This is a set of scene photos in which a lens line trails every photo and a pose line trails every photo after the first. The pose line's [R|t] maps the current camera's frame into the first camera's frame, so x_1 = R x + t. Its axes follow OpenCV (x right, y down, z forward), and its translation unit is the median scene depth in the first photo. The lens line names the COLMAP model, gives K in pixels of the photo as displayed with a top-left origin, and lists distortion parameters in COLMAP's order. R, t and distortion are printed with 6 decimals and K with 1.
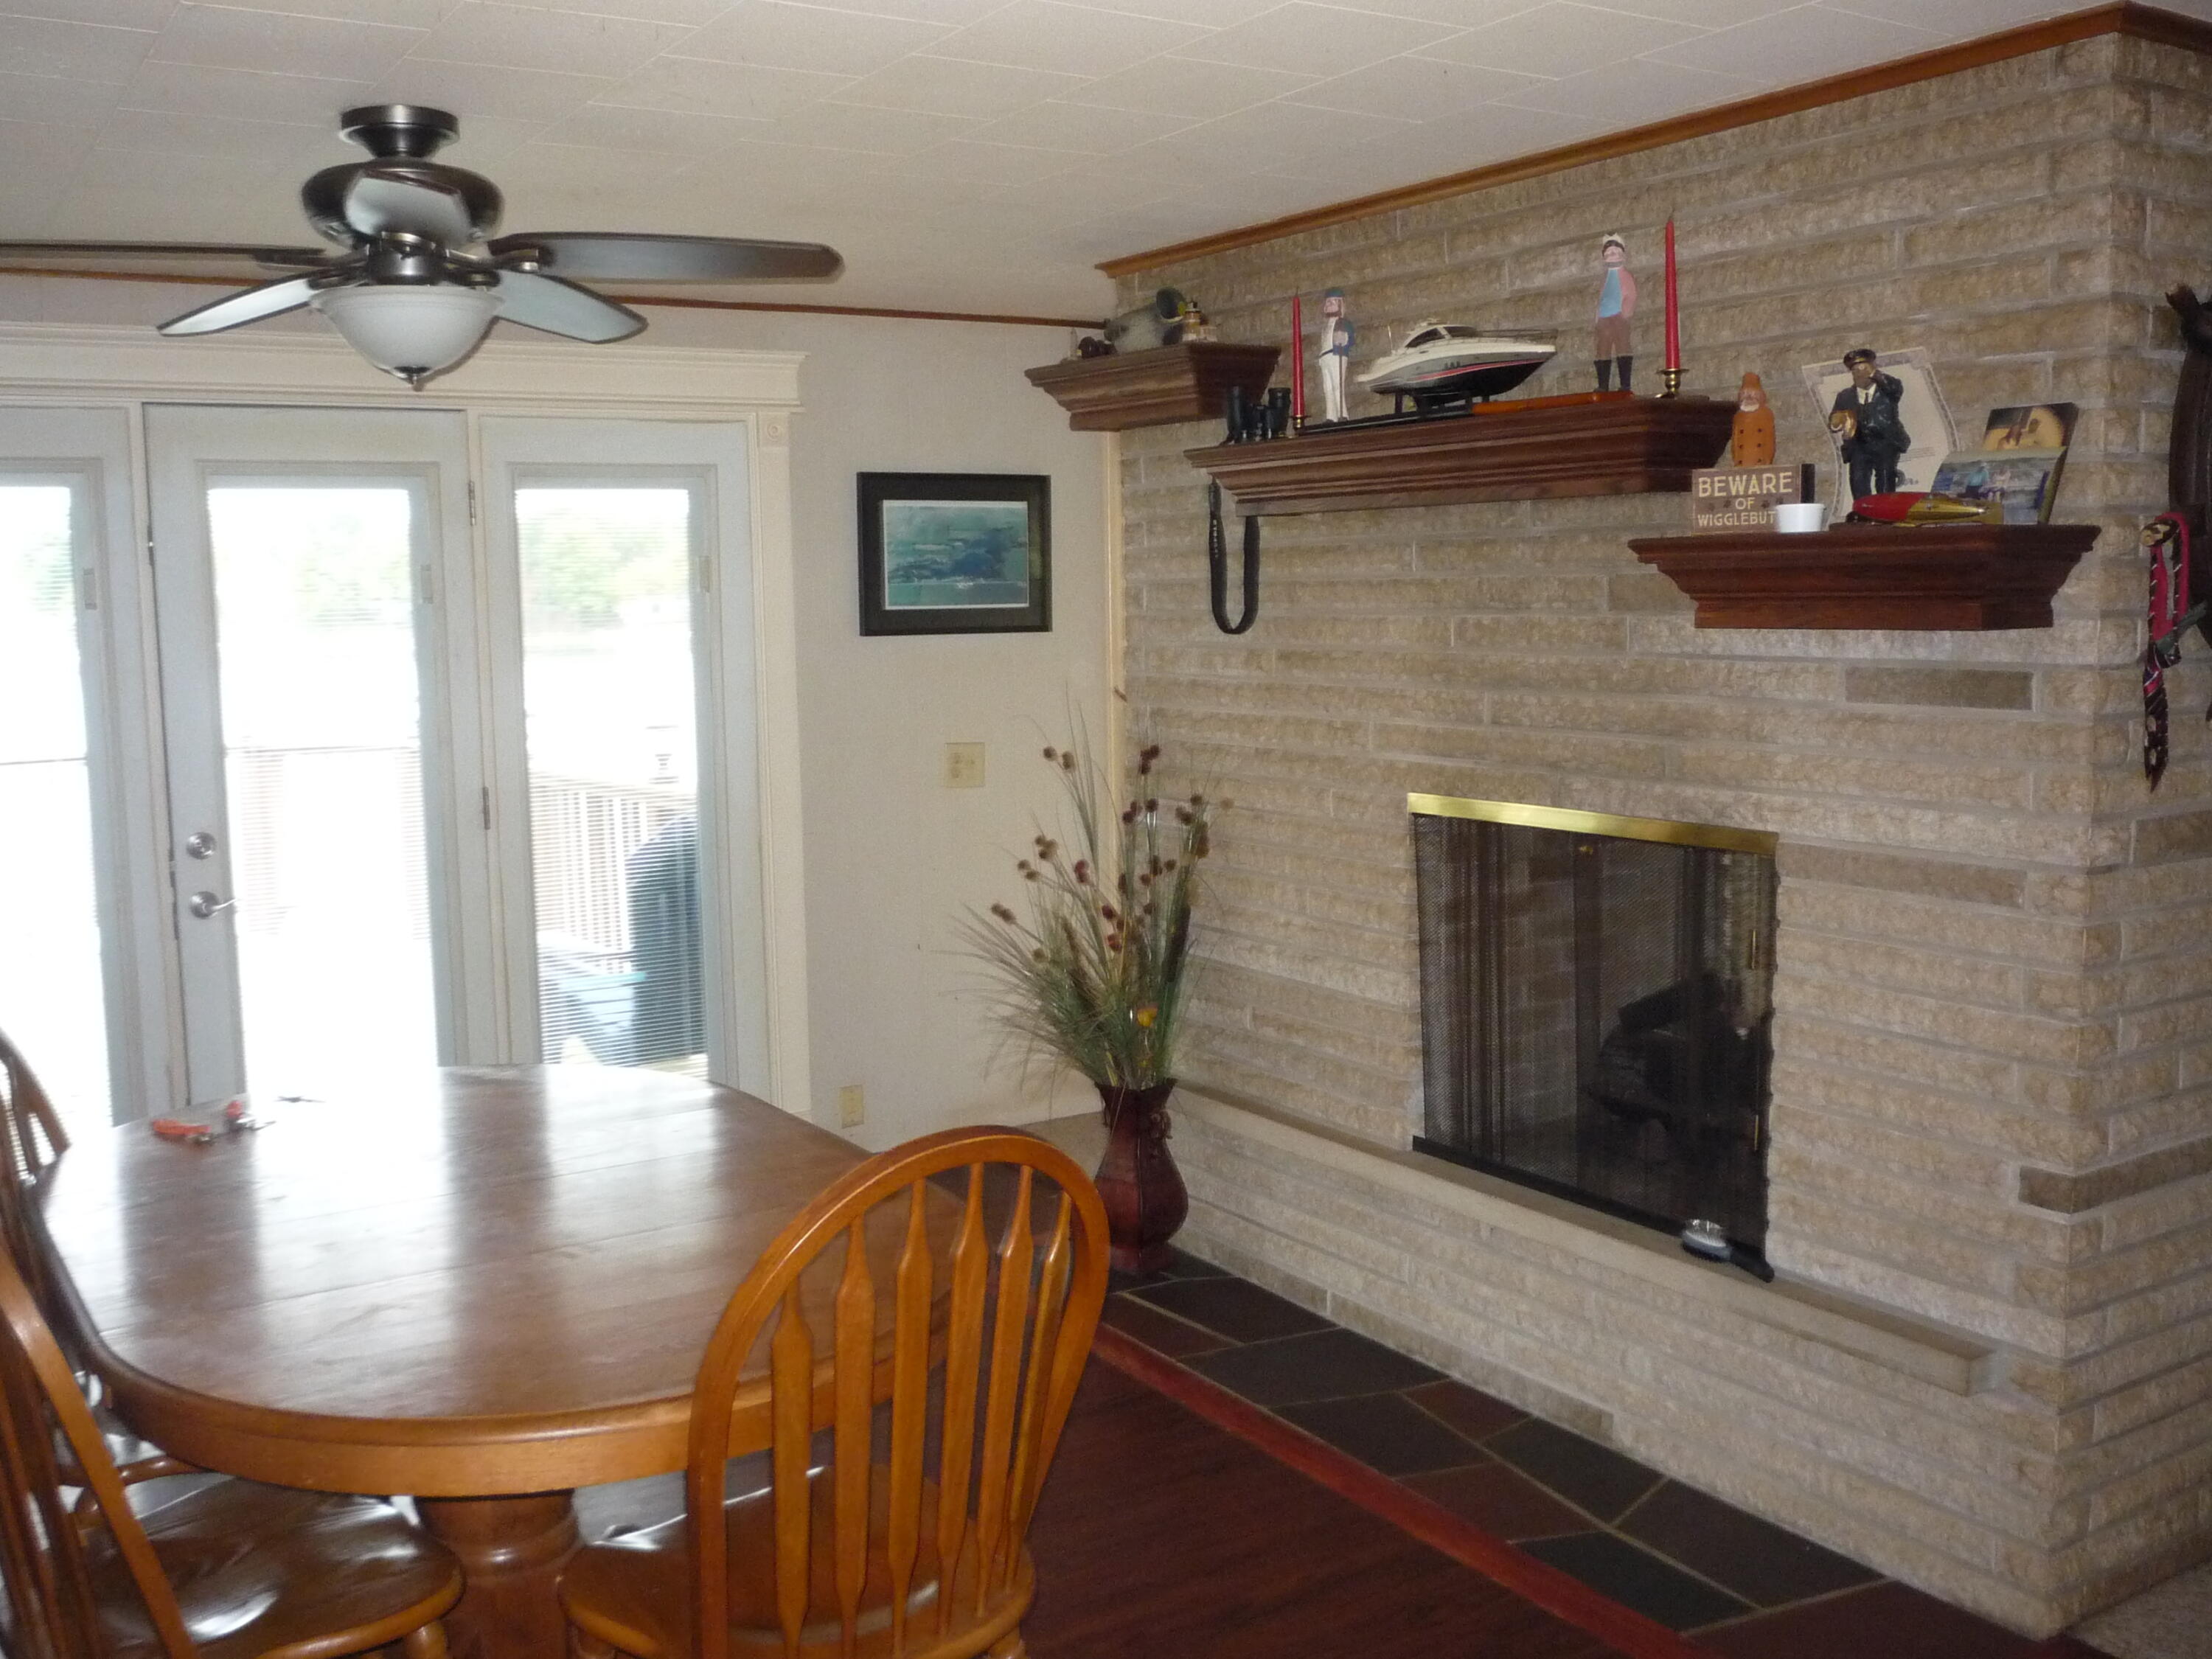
lens RADIAL K [[2103.3, 0, 1106.0], [0, 2103.3, 829.5], [0, 0, 1]] dist [-0.050788, 0.003592]
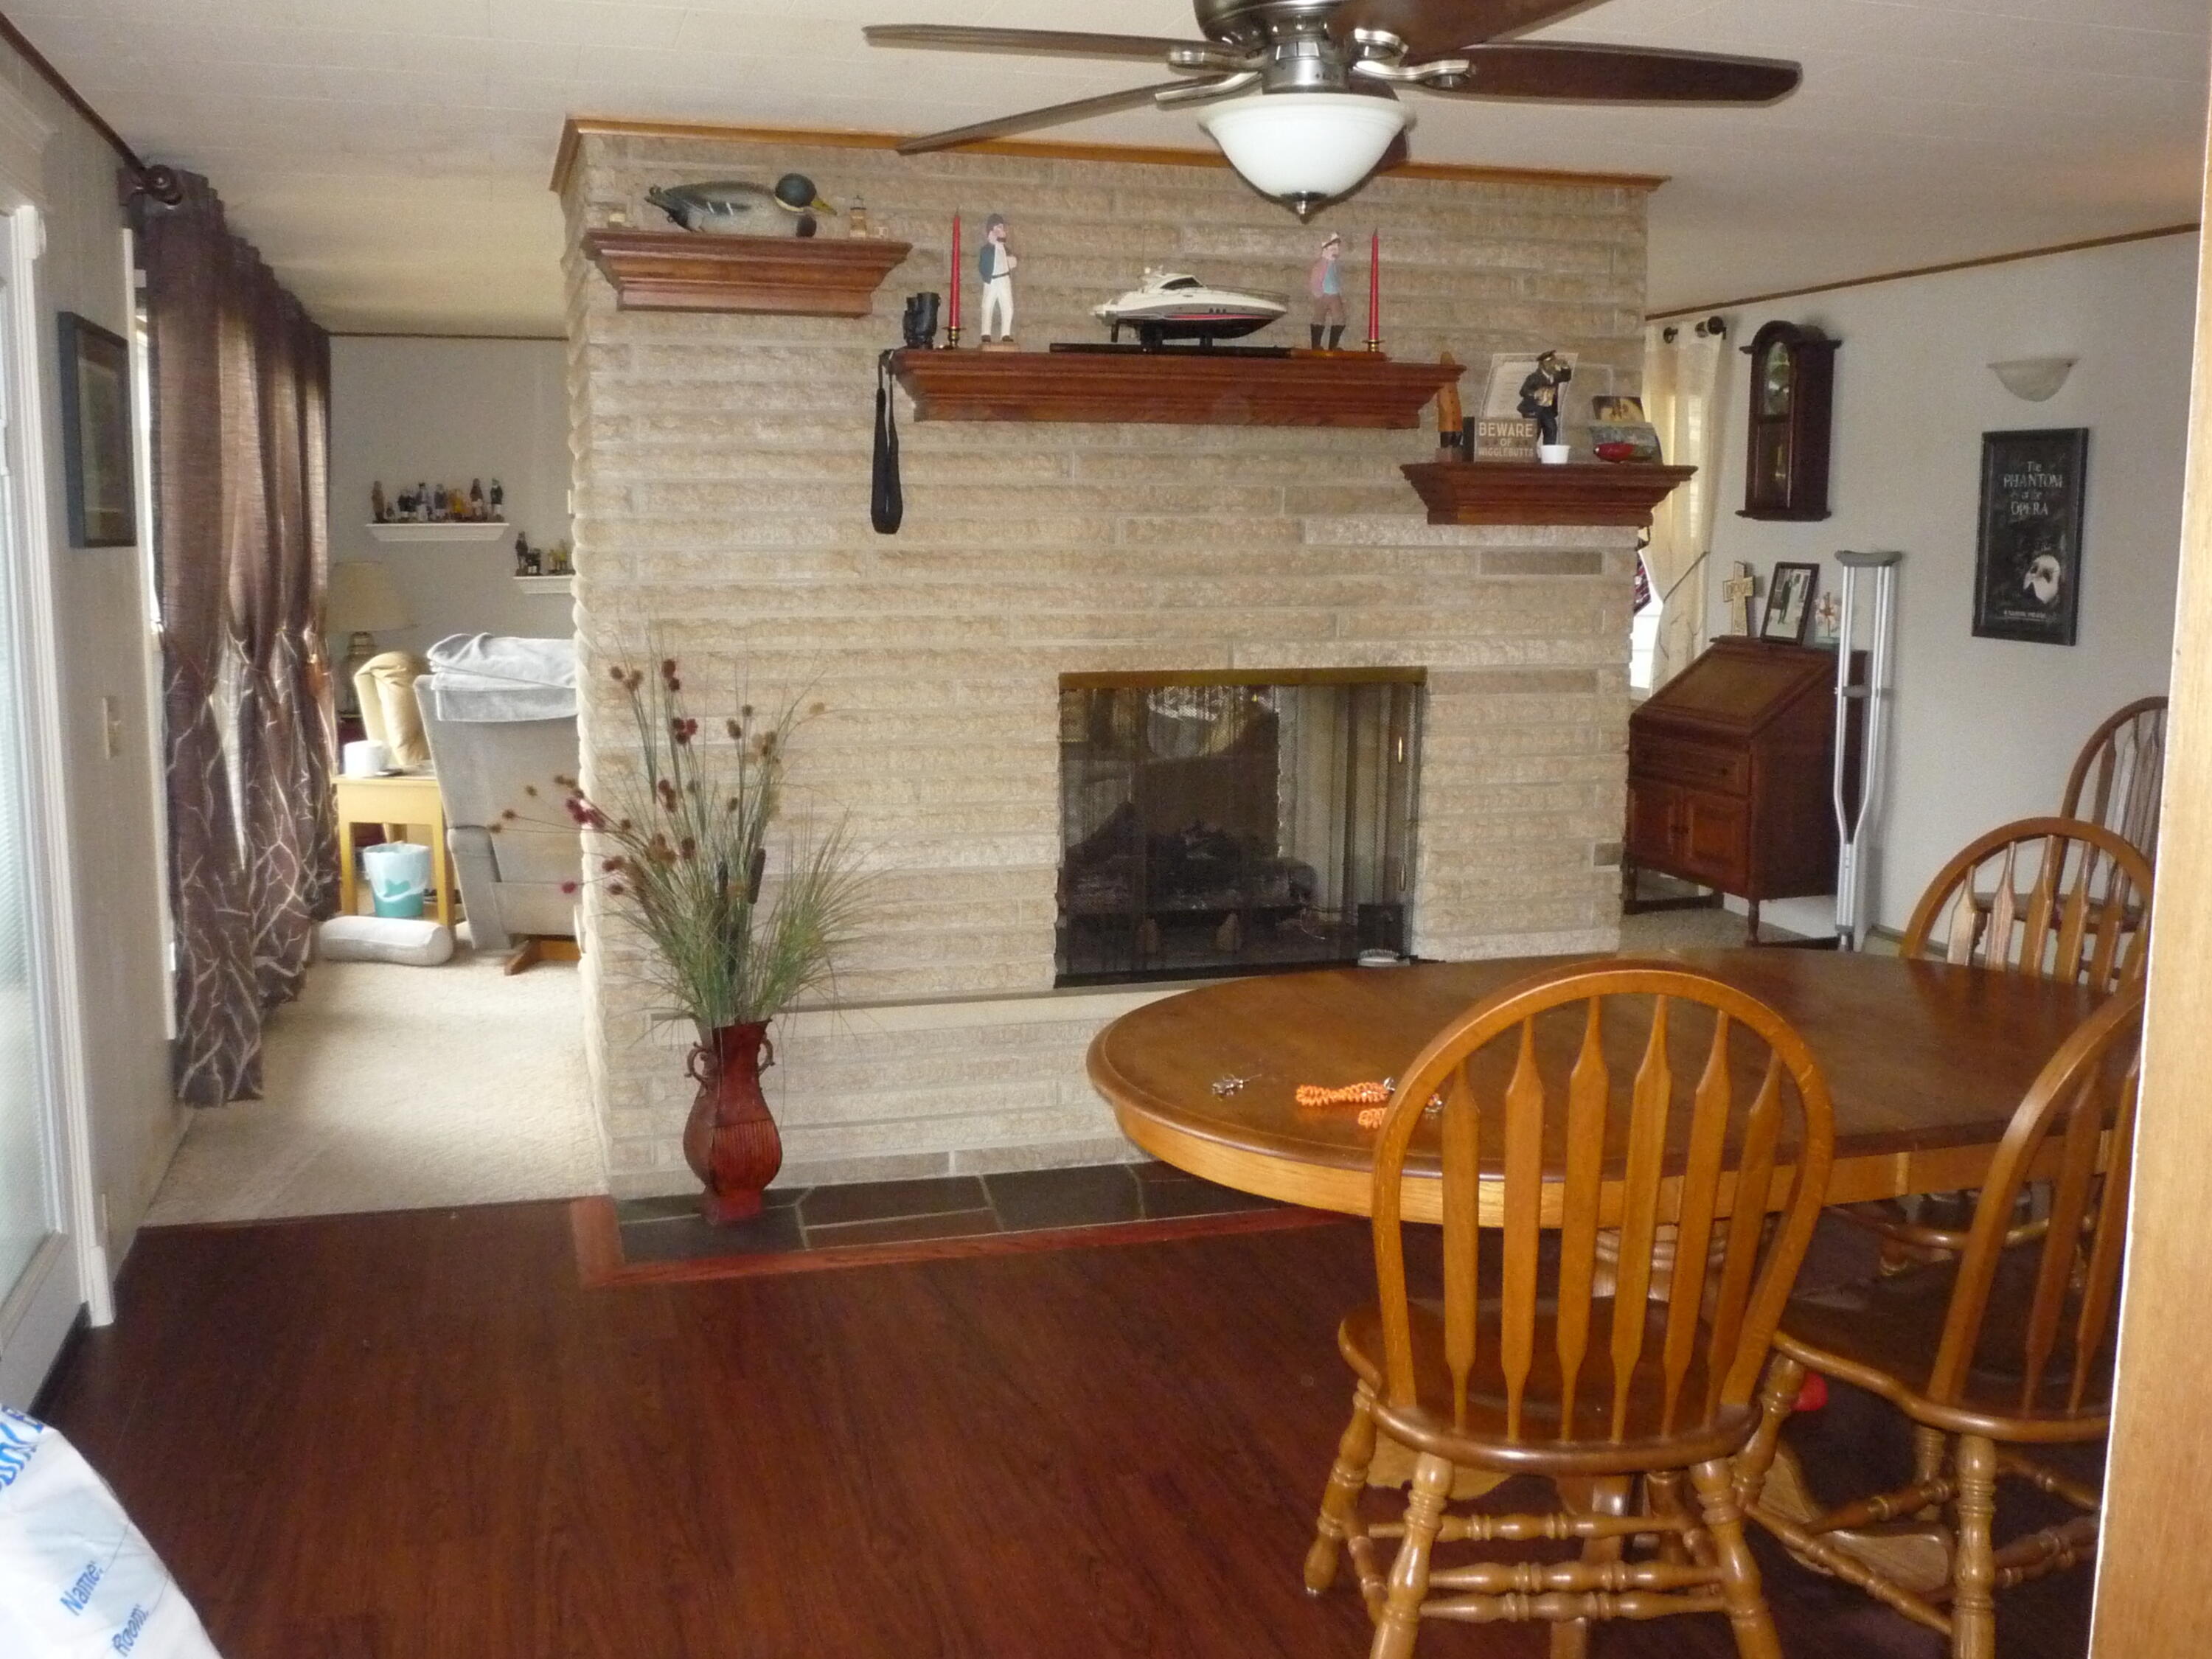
lens RADIAL K [[2074.9, 0, 1106.0], [0, 2074.9, 829.5], [0, 0, 1]] dist [-0.096635, -0.003343]
pose [[0.272030, -0.124914, 0.954147, -1.045874], [0.102159, 0.989684, 0.100441, -0.049503], [-0.956851, 0.070152, 0.281985, 0.747158]]
